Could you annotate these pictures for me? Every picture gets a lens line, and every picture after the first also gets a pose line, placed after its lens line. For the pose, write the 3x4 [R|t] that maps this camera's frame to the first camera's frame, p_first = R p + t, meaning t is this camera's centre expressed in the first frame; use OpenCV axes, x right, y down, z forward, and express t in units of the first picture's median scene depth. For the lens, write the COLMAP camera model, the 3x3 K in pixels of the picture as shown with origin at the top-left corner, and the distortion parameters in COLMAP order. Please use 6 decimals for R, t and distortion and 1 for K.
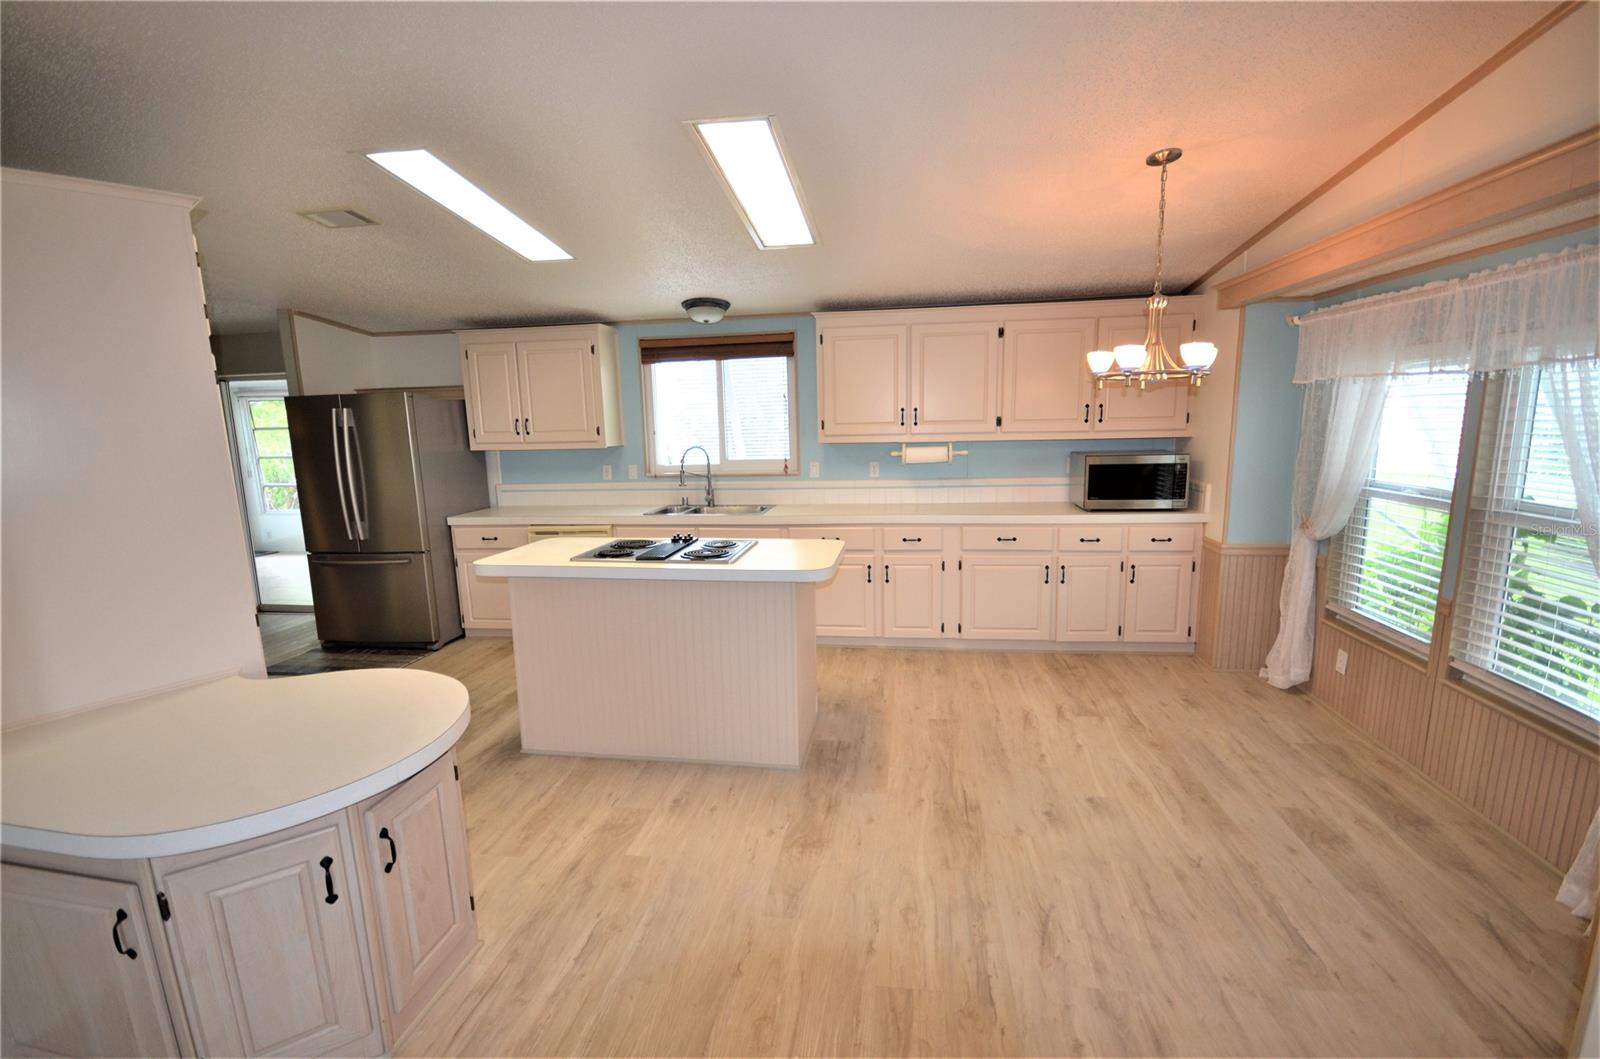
lens RADIAL K [[696.3, 0, 803.4], [0, 696.3, 537.7], [0, 0, 1]] dist [-0.000190, 0.000224]
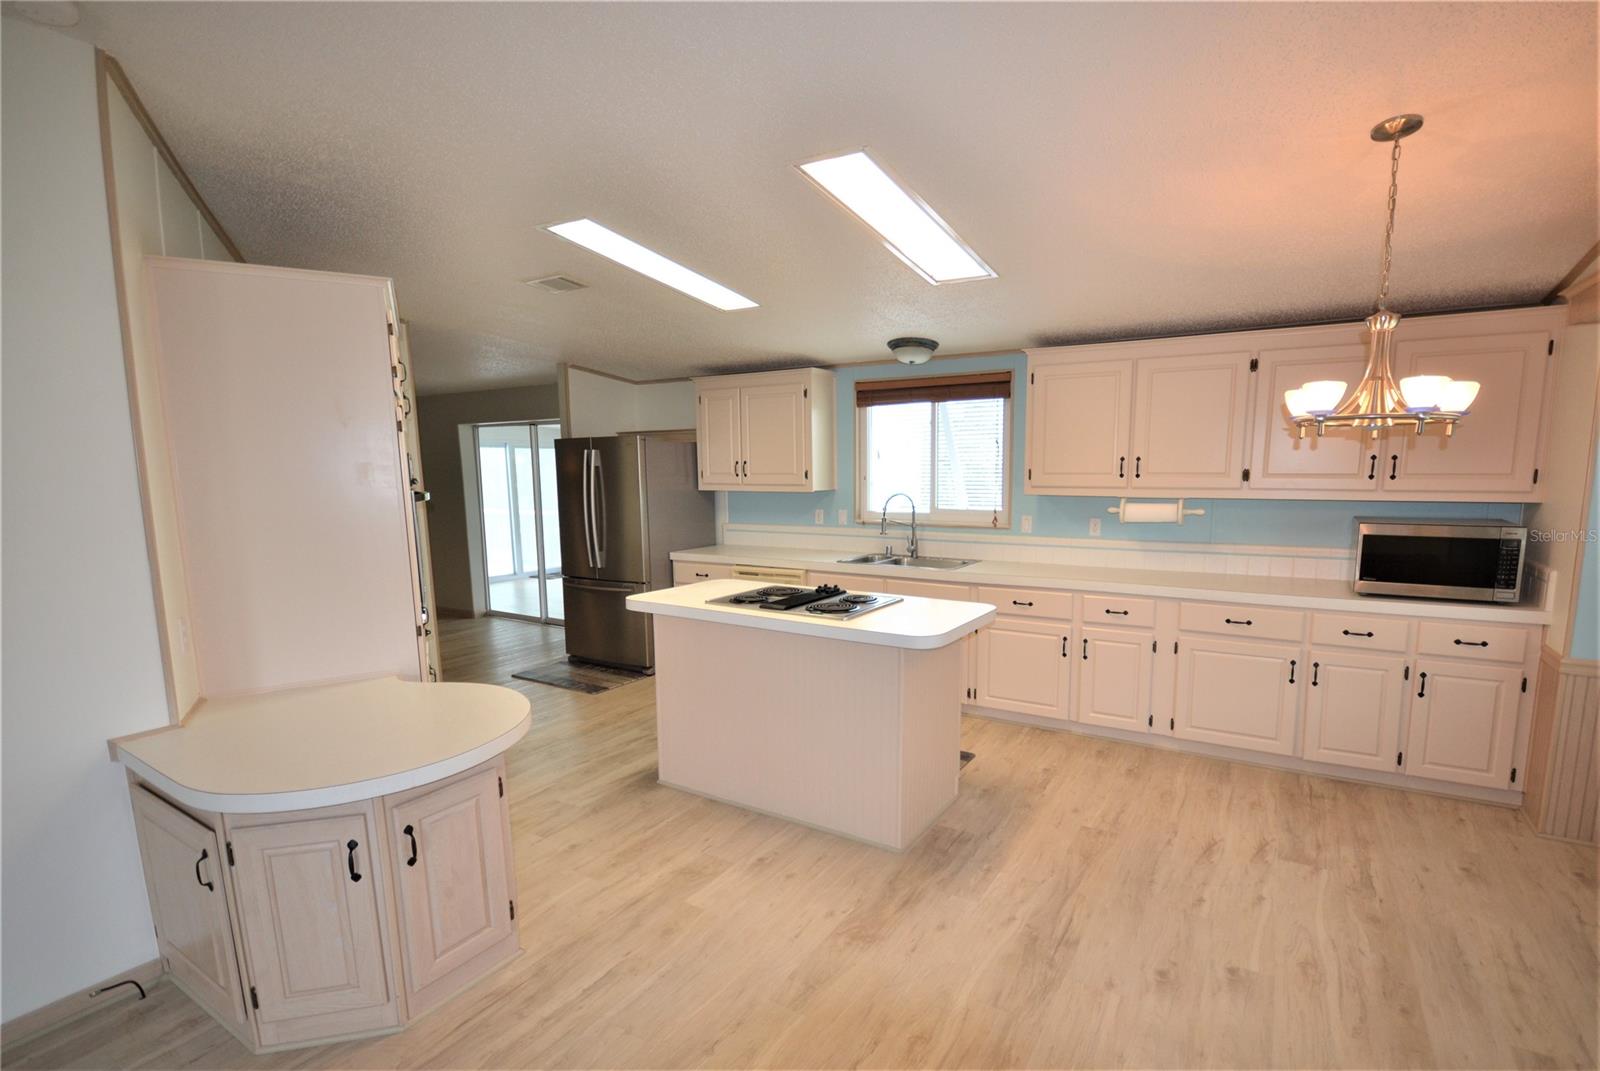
lens RADIAL K [[740.0, 0, 857.6], [0, 740.0, 572.2], [0, 0, 1]] dist [0.000421, -0.000051]
pose [[0.931768, 0.070205, -0.356203, 0.182915], [-0.077210, 0.997000, -0.005466, -0.016322], [0.354751, 0.032596, 0.934393, 0.047294]]
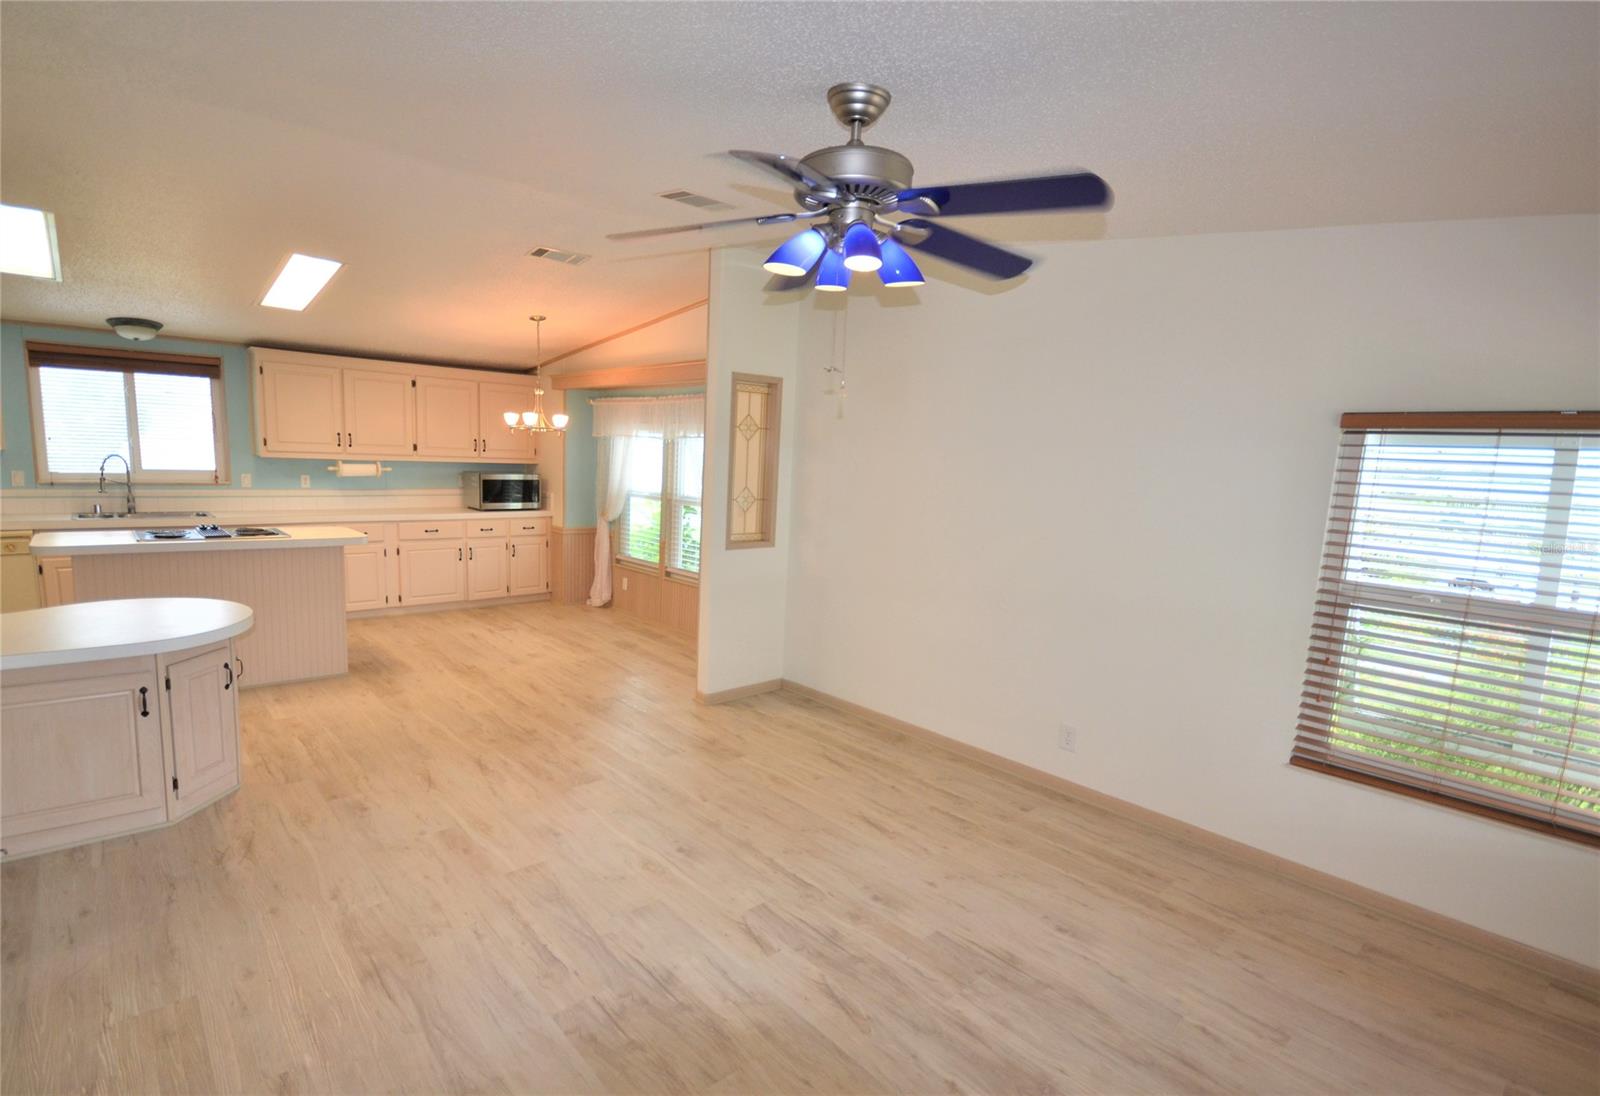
lens RADIAL K [[777.9, 0, 751.8], [0, 777.9, 569.7], [0, 0, 1]] dist [-0.001503, -0.000454]
pose [[0.655718, -0.062772, 0.752392, -0.476739], [0.072407, 0.997173, 0.020090, 0.096403], [-0.751526, 0.041305, 0.658409, -0.528608]]
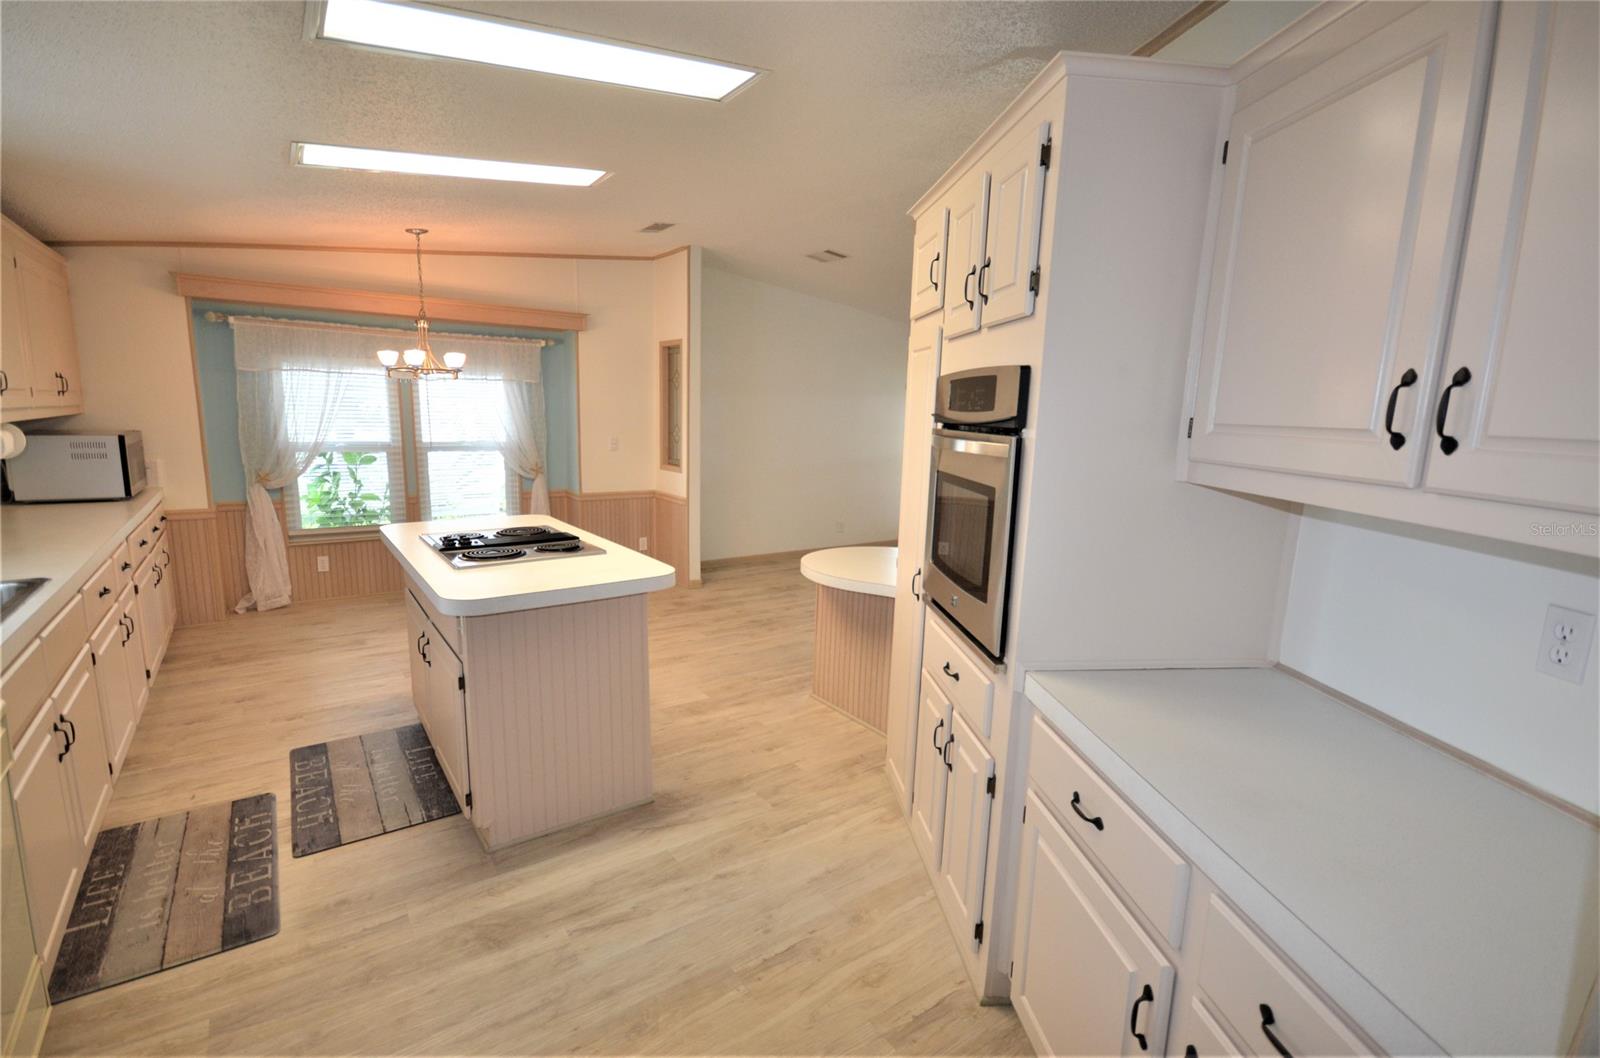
lens RADIAL K [[728.6, 0, 801.2], [0, 728.6, 538.3], [0, 0, 1]] dist [0.022940, -0.019504]
pose [[-0.696231, -0.119193, 0.707853, -0.816819], [0.111595, 0.956155, 0.270767, -0.144674], [-0.709091, 0.267509, -0.652403, 1.013478]]
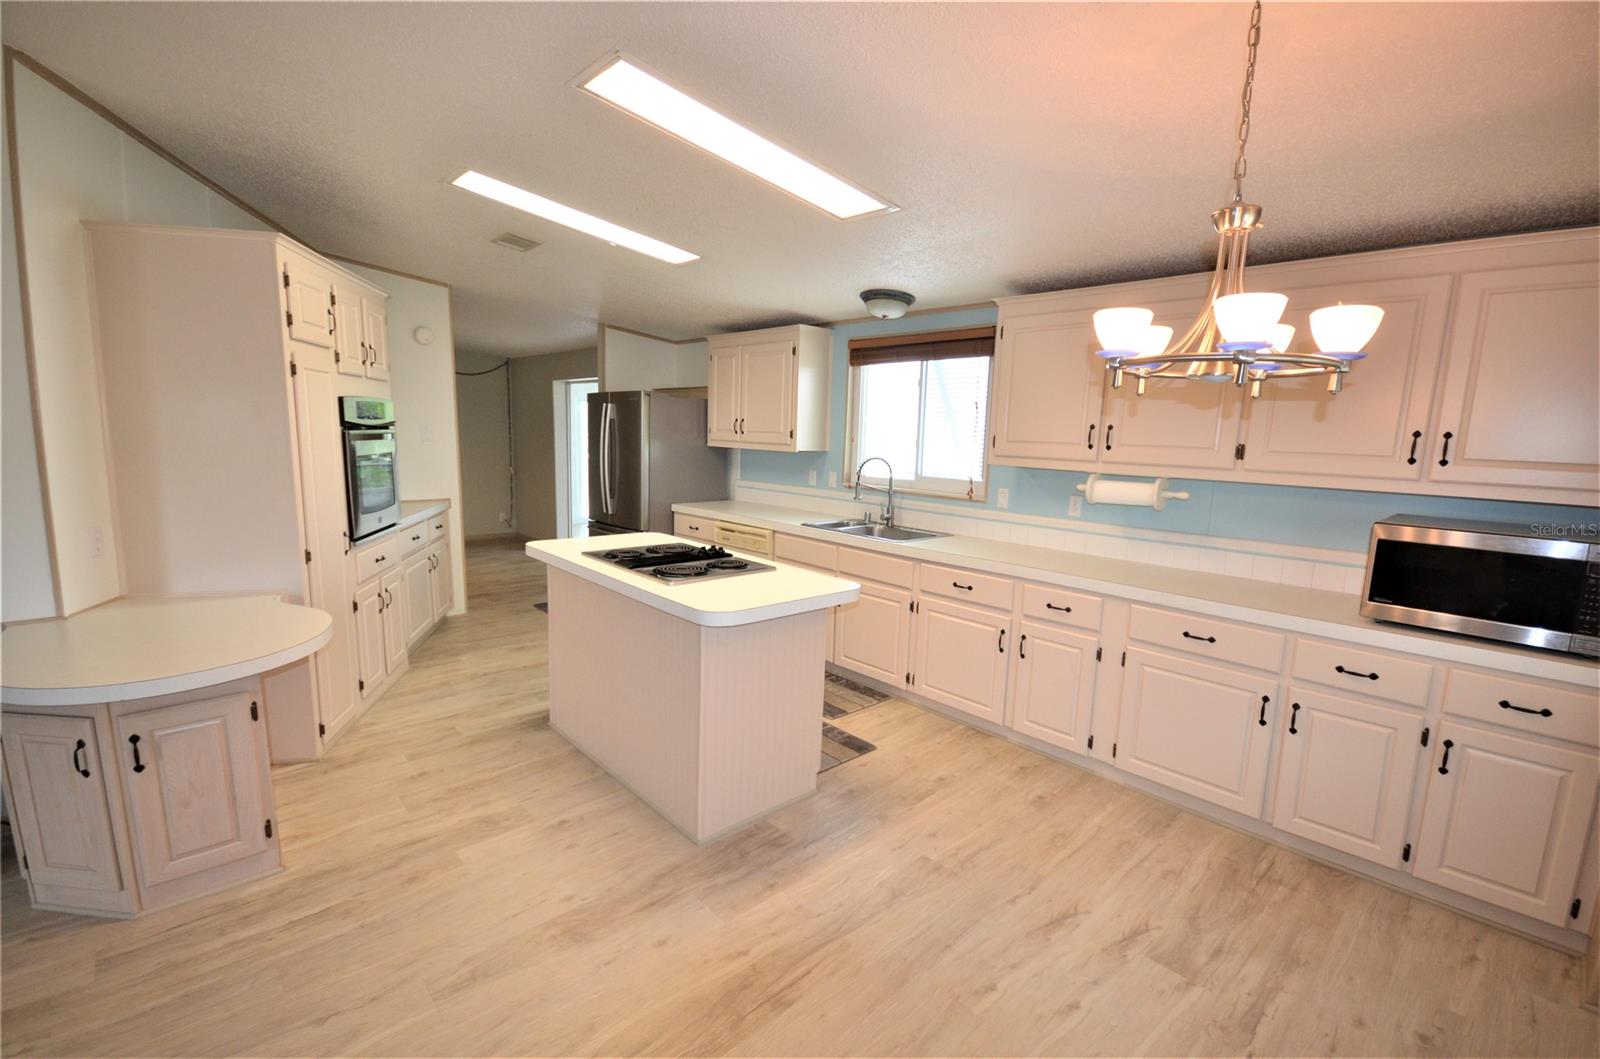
lens RADIAL K [[693.4, 0, 807.4], [0, 693.4, 538.2], [0, 0, 1]] dist [0.010809, -0.013172]
pose [[0.782577, 0.144131, -0.605639, 0.382909], [-0.152565, 0.987567, 0.037886, -0.055967], [0.603570, 0.062750, 0.794837, 0.280547]]
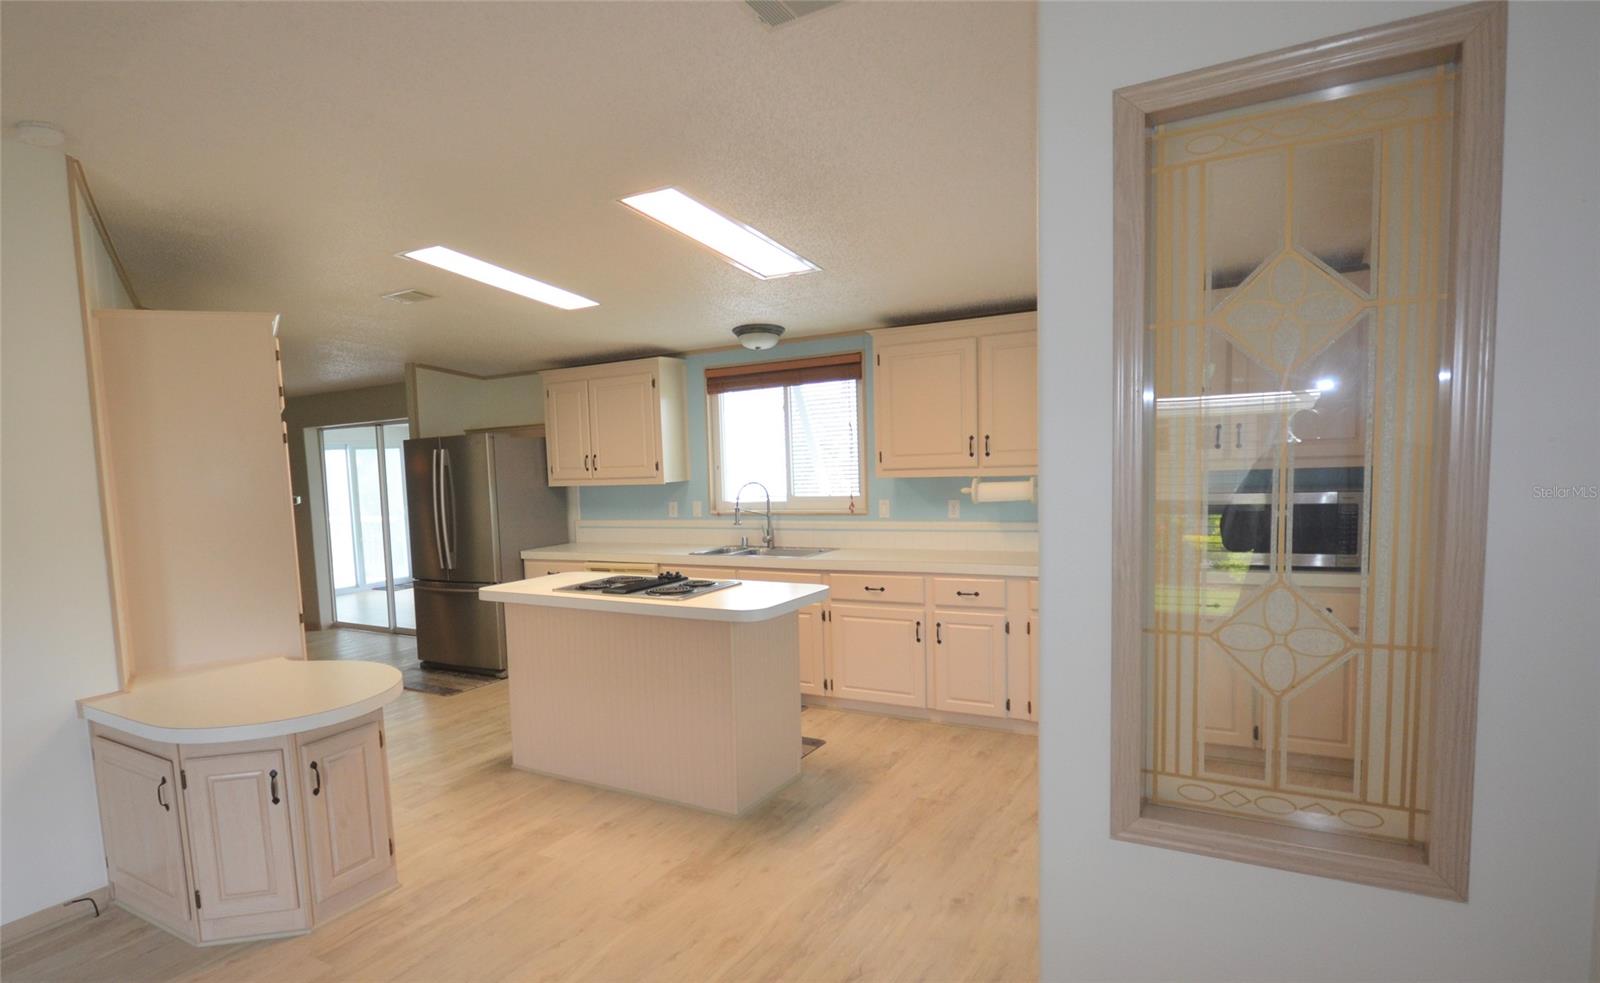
lens RADIAL K [[911.5, 0, 668.1], [0, 911.5, 547.7], [0, 0, 1]] dist [-0.002766, 0.026535]
pose [[0.896314, 0.028103, -0.442529, 0.321371], [-0.050695, 0.997940, -0.039304, 0.009302], [0.440513, 0.057663, 0.895892, -0.135917]]
